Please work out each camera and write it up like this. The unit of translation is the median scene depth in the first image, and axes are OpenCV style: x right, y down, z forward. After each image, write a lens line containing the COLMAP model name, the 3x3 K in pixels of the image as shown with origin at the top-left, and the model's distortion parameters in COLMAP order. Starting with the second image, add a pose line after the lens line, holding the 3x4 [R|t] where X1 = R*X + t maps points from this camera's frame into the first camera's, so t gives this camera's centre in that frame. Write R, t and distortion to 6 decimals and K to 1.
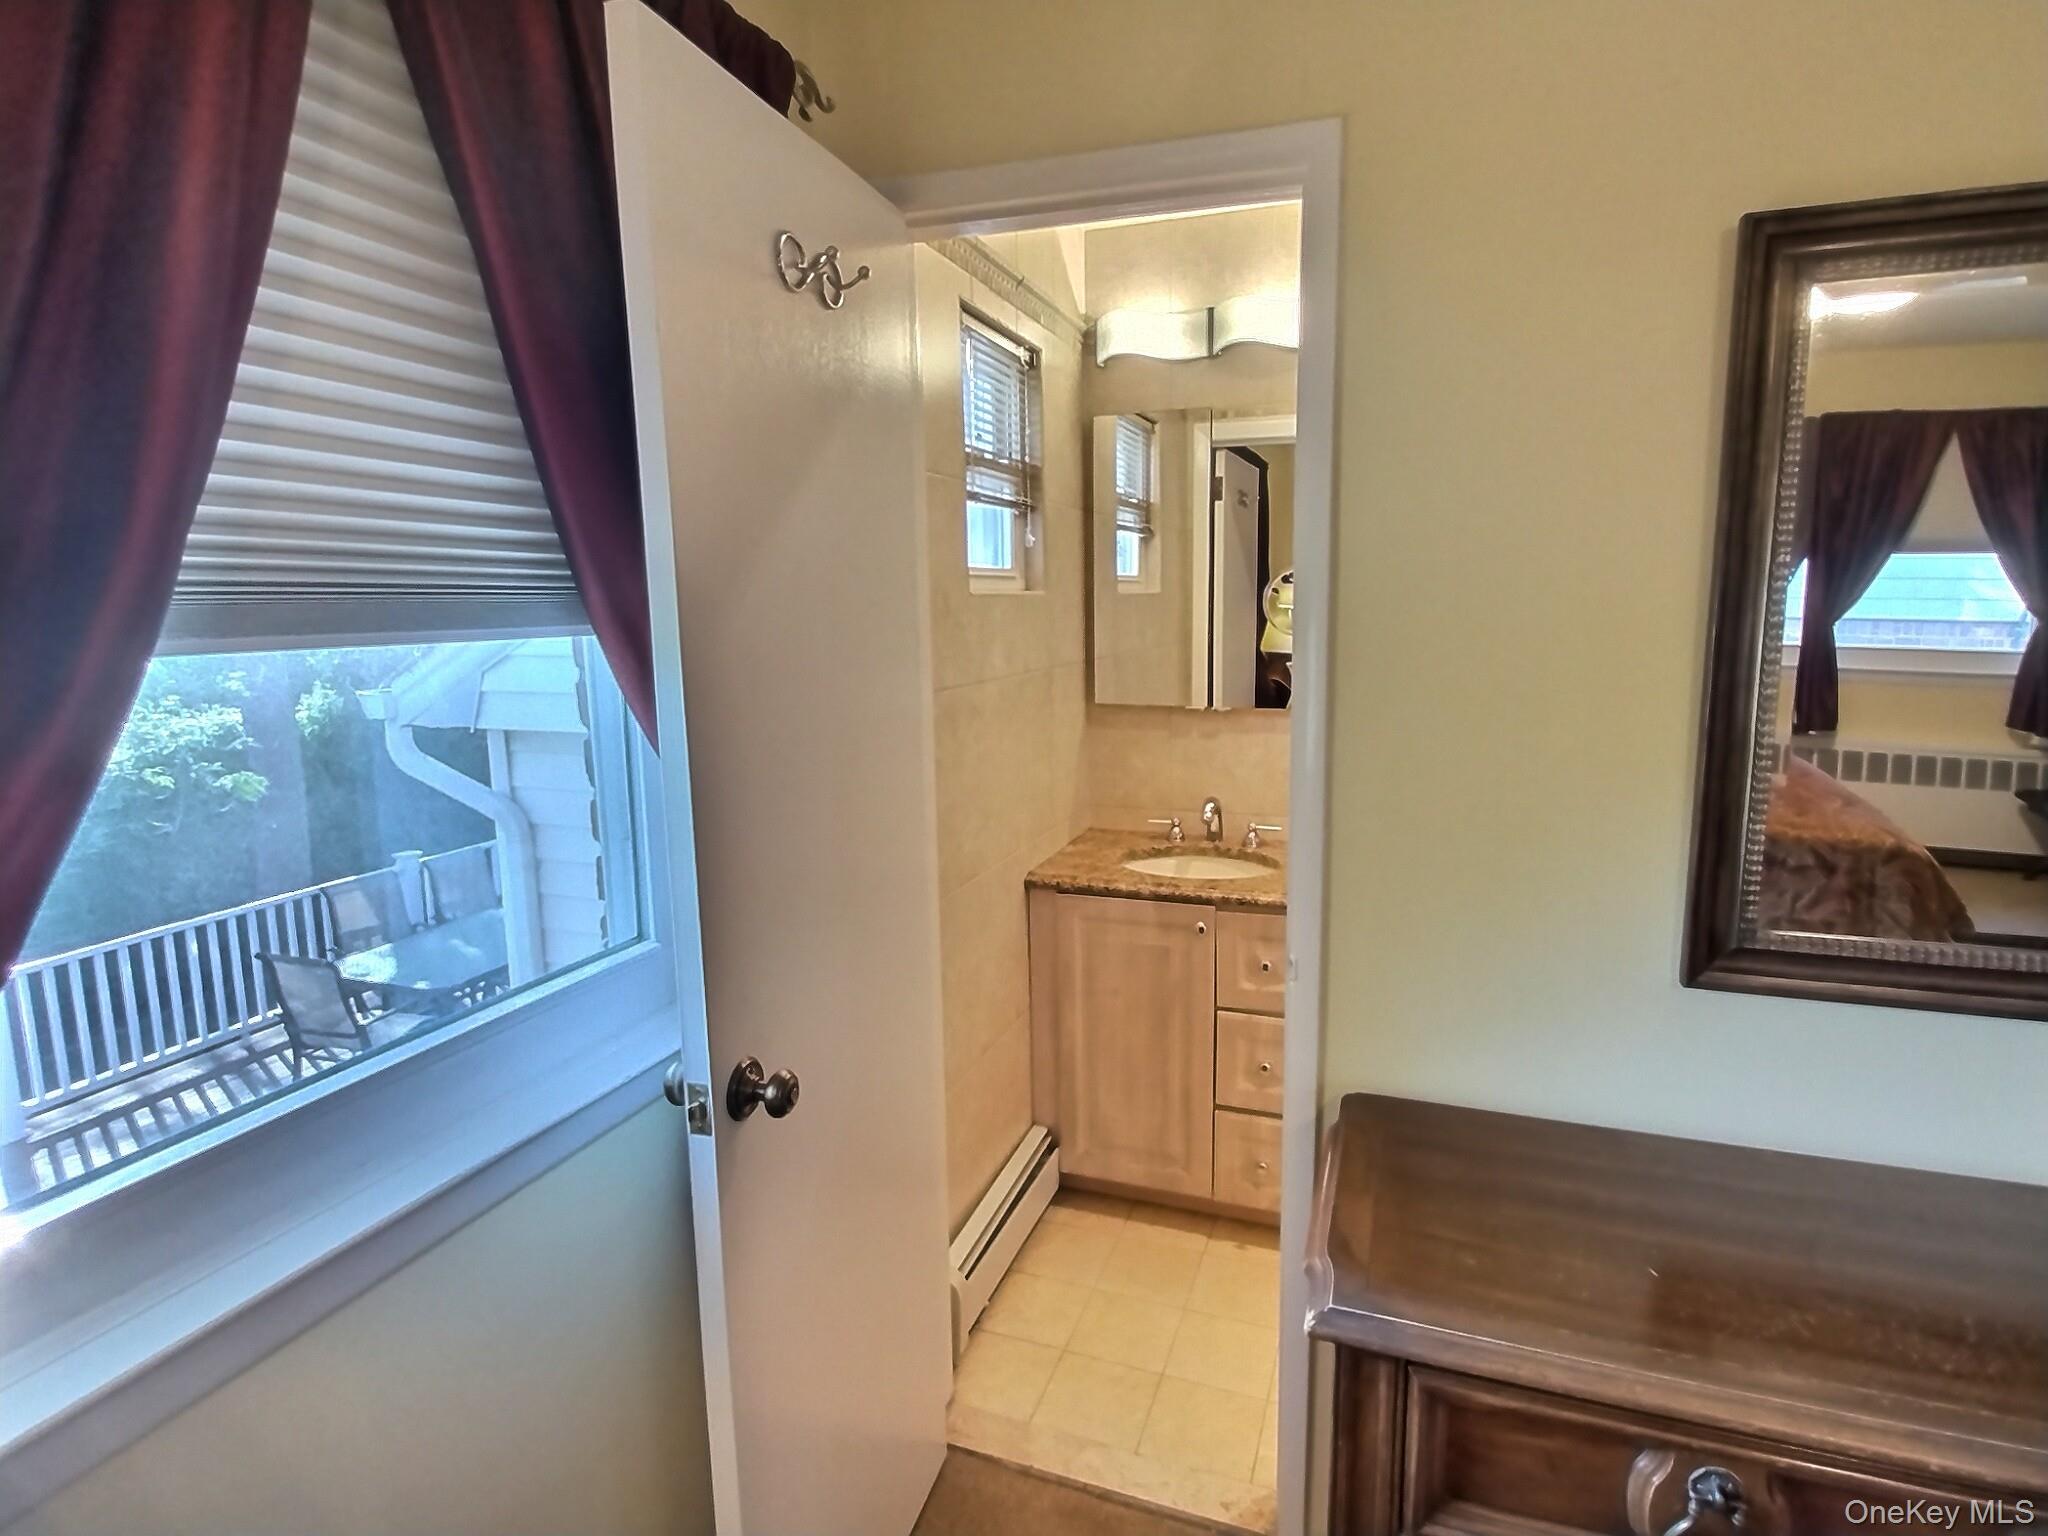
lens RADIAL K [[1061.7, 0, 1024.0], [0, 1061.7, 768.0], [0, 0, 1]] dist [-0.000988, -0.000048]
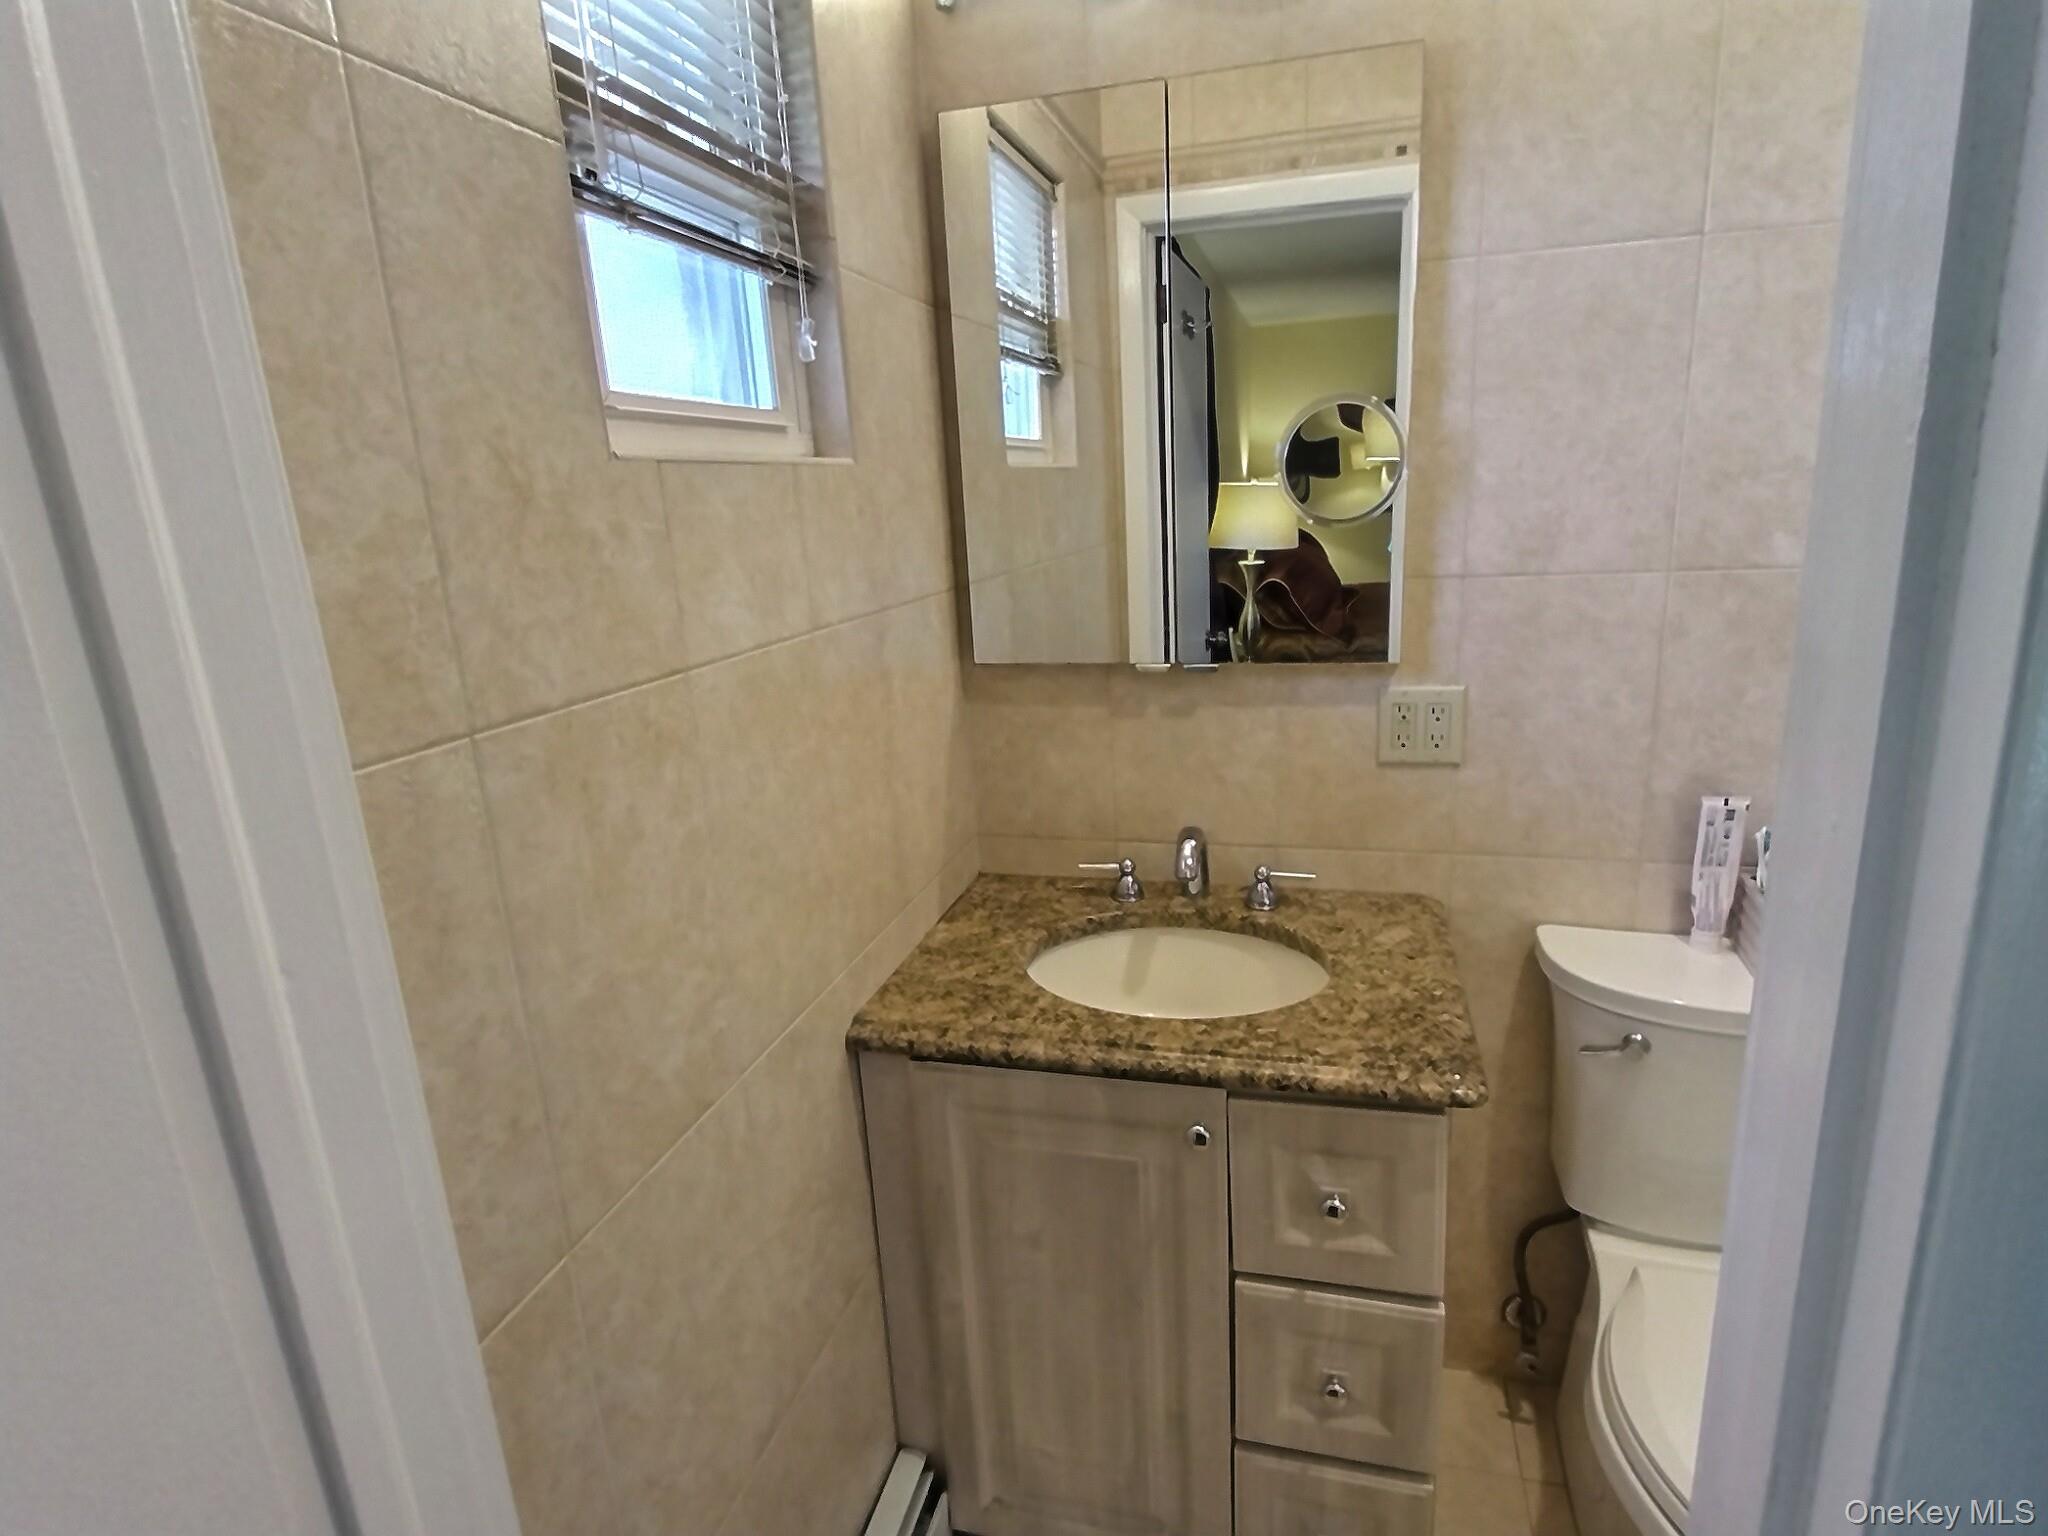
lens RADIAL K [[1061.7, 0, 1024.0], [0, 1061.7, 768.0], [0, 0, 1]] dist [-0.000988, -0.000048]
pose [[0.995561, -0.058607, 0.073651, 0.051310], [0.051590, 0.994253, 0.093808, -0.060930], [-0.078725, -0.089592, 0.992862, 0.462553]]
